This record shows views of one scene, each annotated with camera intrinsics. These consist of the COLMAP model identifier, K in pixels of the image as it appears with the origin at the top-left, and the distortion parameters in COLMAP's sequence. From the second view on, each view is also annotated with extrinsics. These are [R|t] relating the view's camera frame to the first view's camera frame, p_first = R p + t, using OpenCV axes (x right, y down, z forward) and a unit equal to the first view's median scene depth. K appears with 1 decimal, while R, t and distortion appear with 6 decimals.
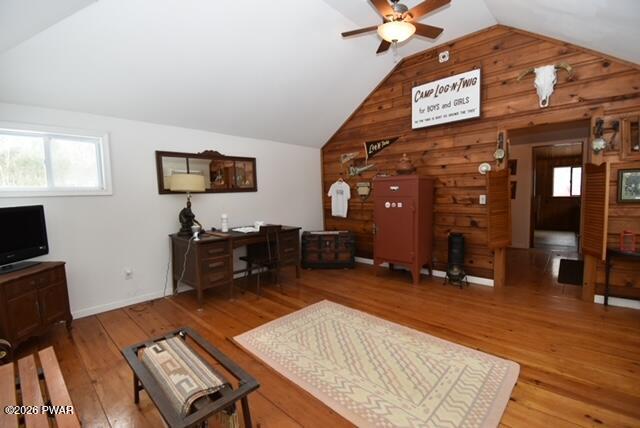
lens RADIAL K [[280.8, 0, 320.0], [0, 280.8, 214.0], [0, 0, 1]] dist [0.027248, -0.025724]
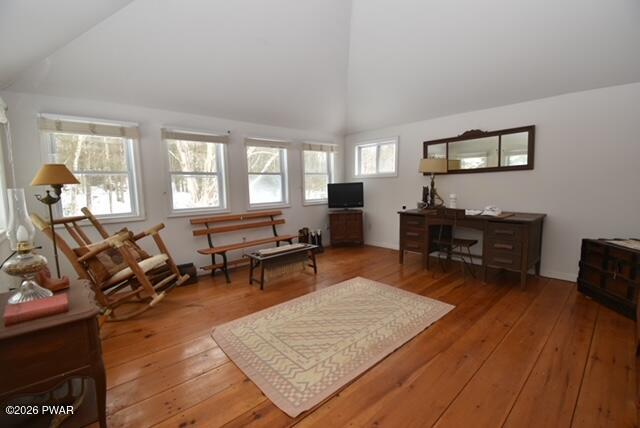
lens RADIAL K [[280.8, 0, 320.0], [0, 280.8, 214.0], [0, 0, 1]] dist [0.027248, -0.025724]
pose [[-0.075833, 0.121735, -0.989662, 0.863222], [-0.053616, 0.990586, 0.125957, -0.036749], [0.995678, 0.062613, -0.068592, 0.702470]]
